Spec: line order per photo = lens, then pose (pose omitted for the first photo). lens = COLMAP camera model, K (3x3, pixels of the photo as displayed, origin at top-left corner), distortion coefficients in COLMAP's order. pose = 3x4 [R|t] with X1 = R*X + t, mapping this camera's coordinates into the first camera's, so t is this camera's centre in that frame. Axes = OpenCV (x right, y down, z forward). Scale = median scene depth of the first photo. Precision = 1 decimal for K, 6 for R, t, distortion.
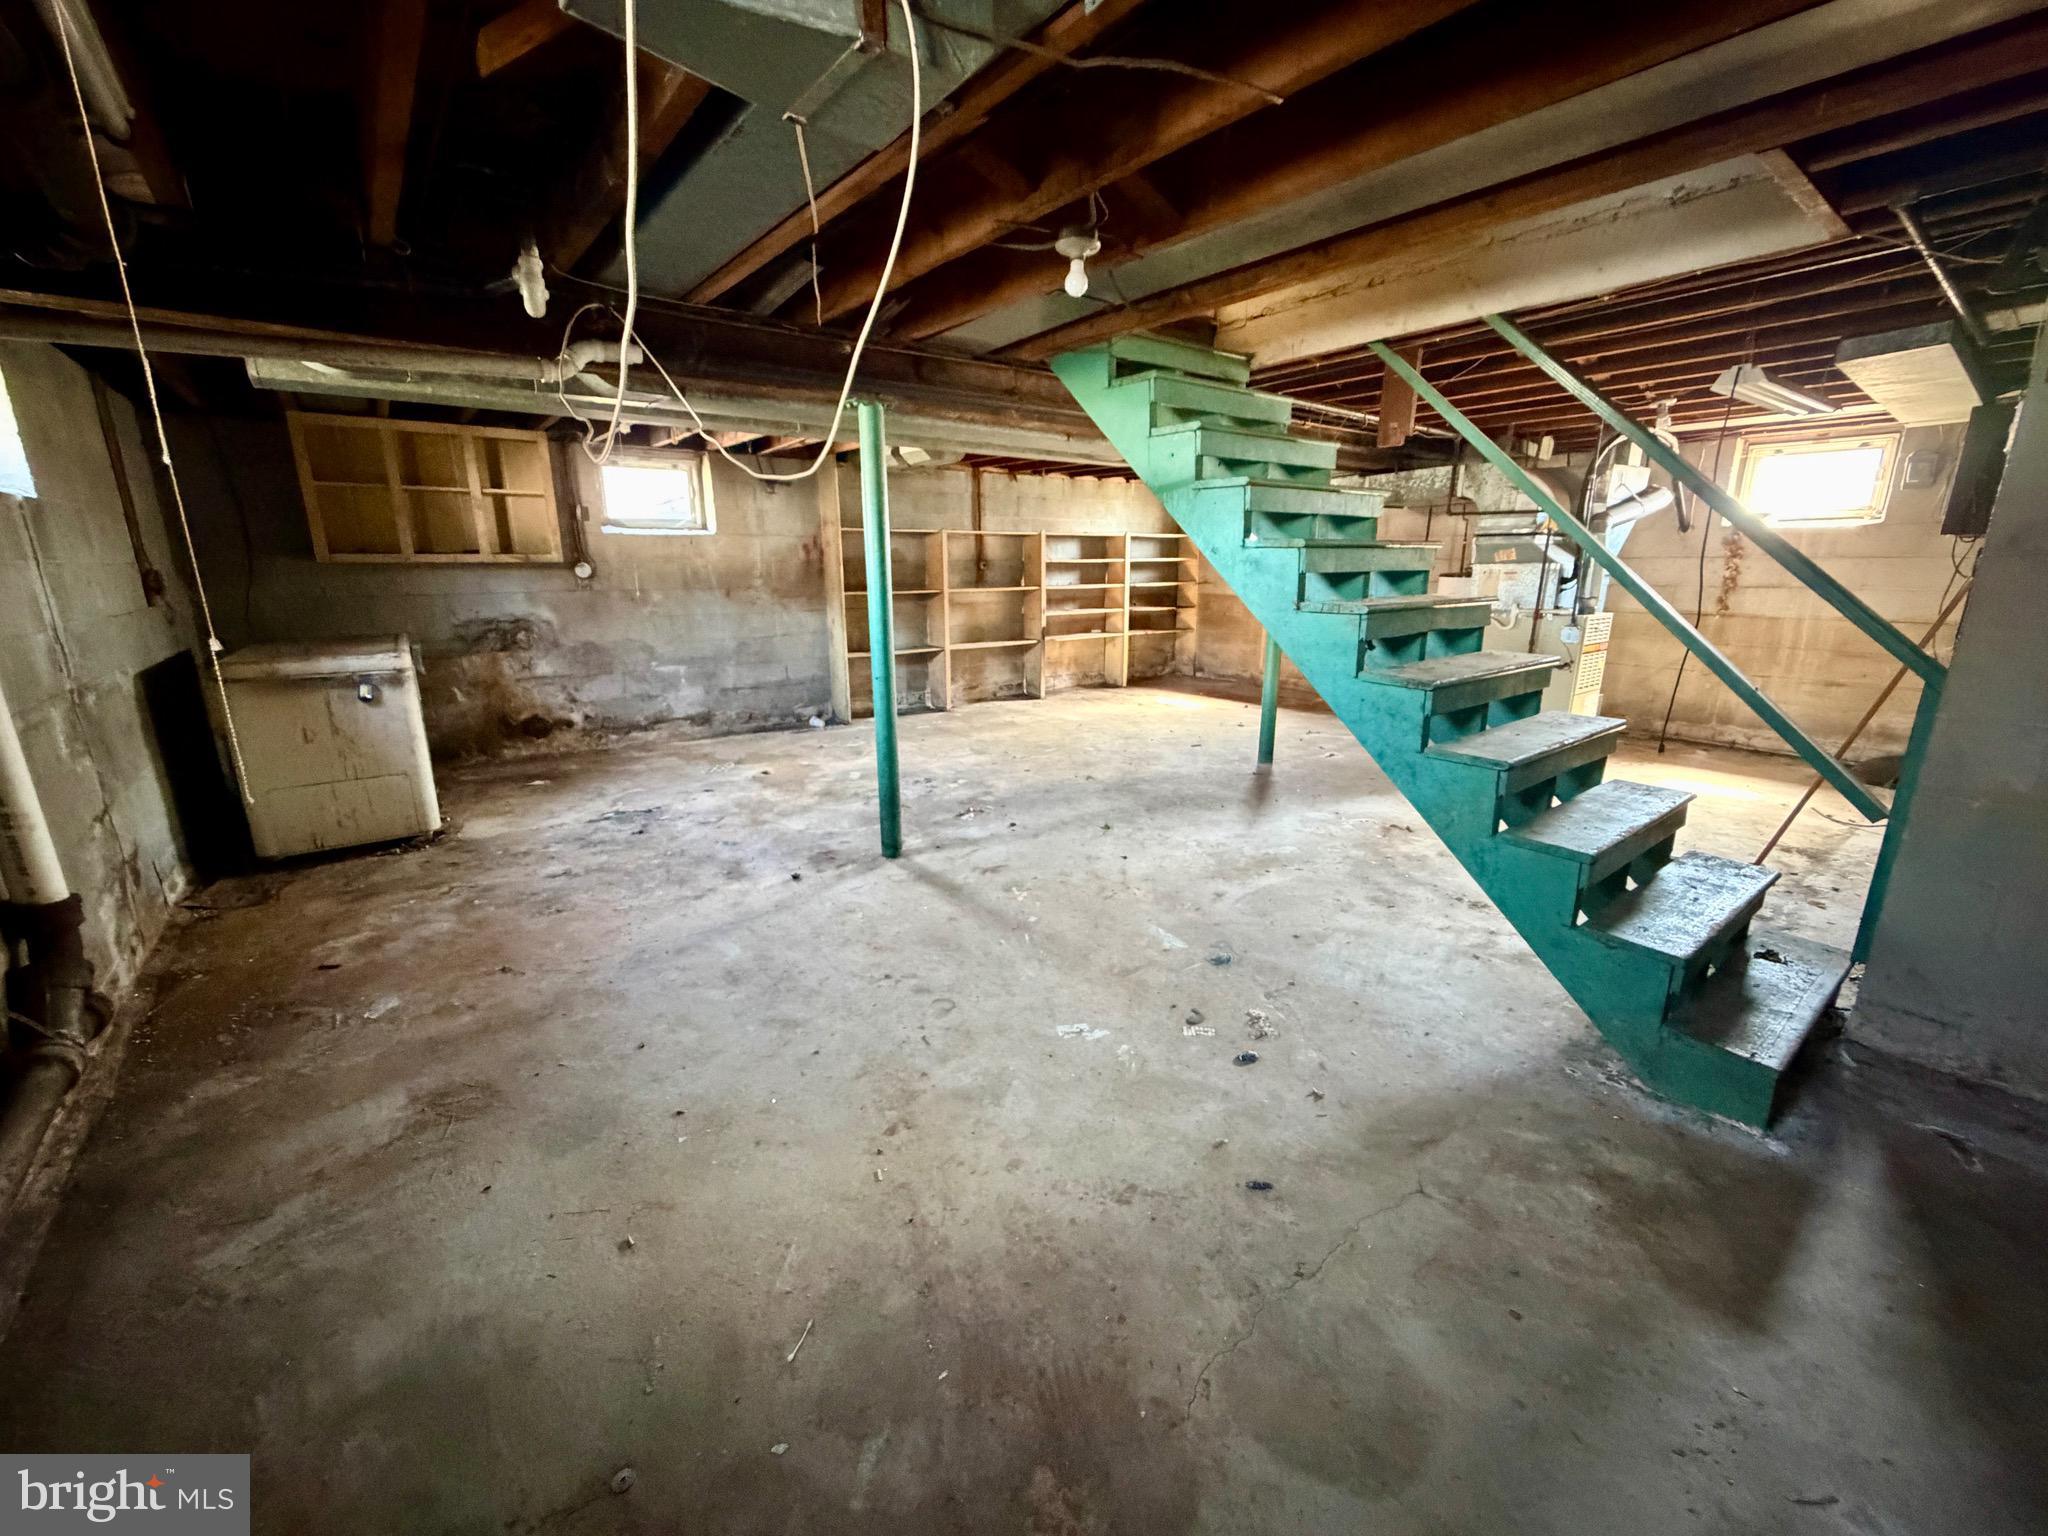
lens RADIAL K [[817.1, 0, 1021.2], [0, 817.1, 767.6], [0, 0, 1]] dist [-0.001080, -0.000033]
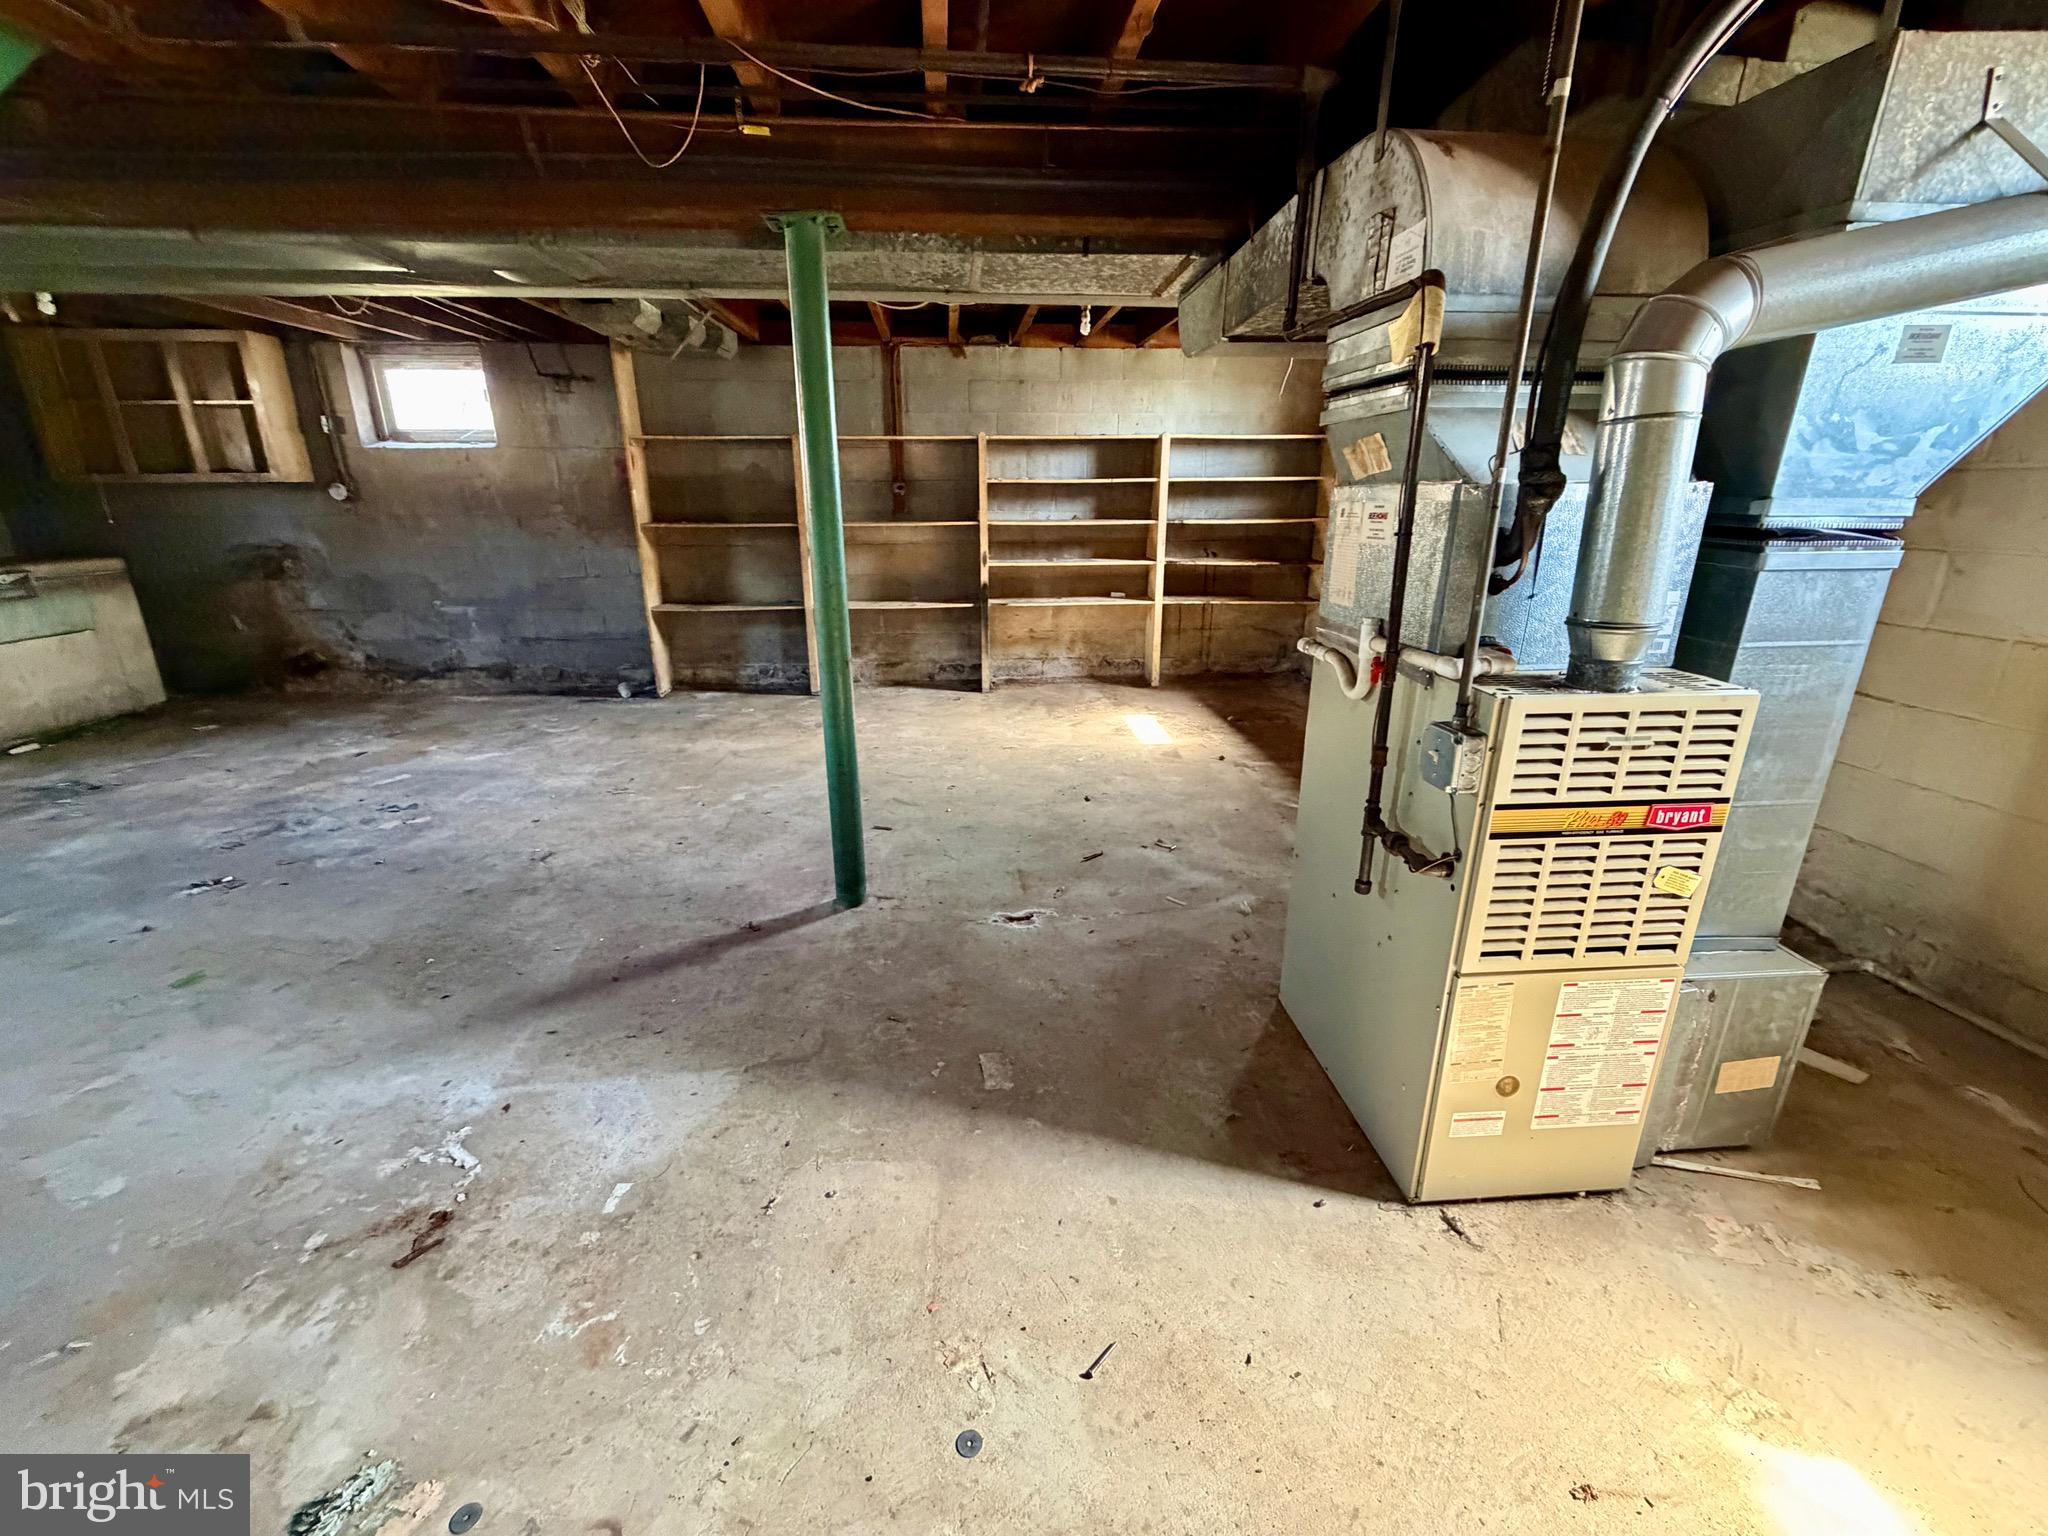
lens RADIAL K [[863.6, 0, 1012.1], [0, 863.6, 767.9], [0, 0, 1]] dist [0.000891, 0.000039]
pose [[0.831320, 0.173251, -0.528101, 0.572736], [-0.135621, 0.984686, 0.109550, -0.138765], [0.538993, -0.019450, 0.842086, 0.559245]]
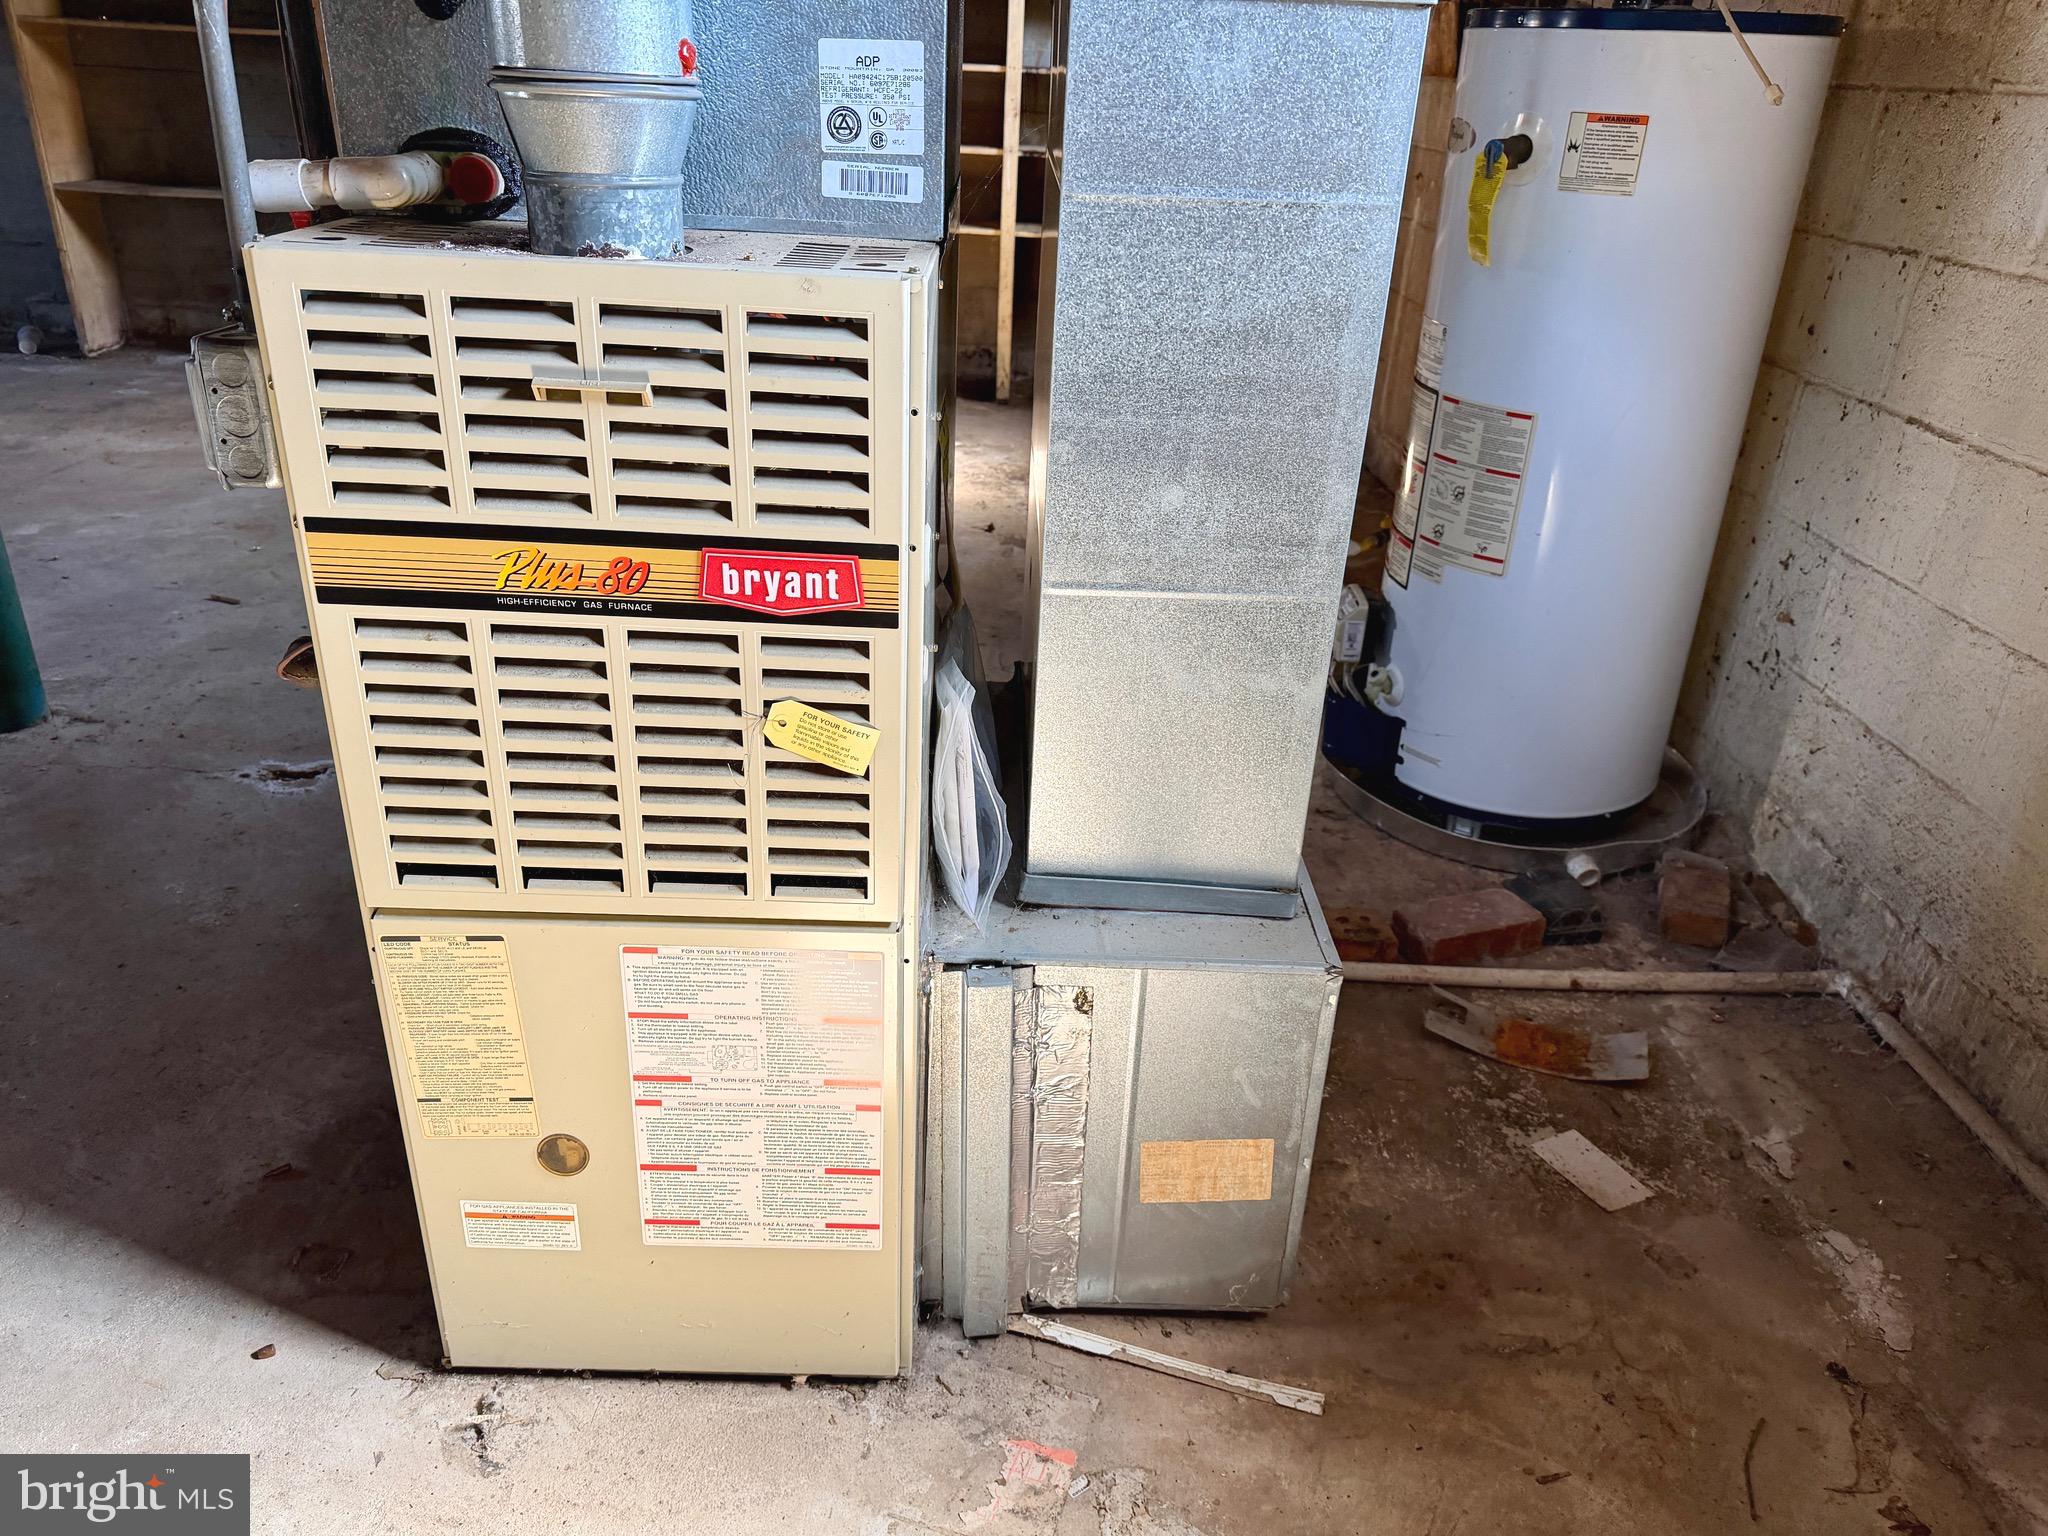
lens RADIAL K [[1442.6, 0, 1024.0], [0, 1442.6, 768.0], [0, 0, 1]] dist [0.075418, -0.083980]
pose [[0.792836, 0.301422, -0.529675, 0.725611], [-0.195863, 0.949042, 0.246897, -0.151674], [0.577104, -0.092005, 0.811472, 0.739357]]
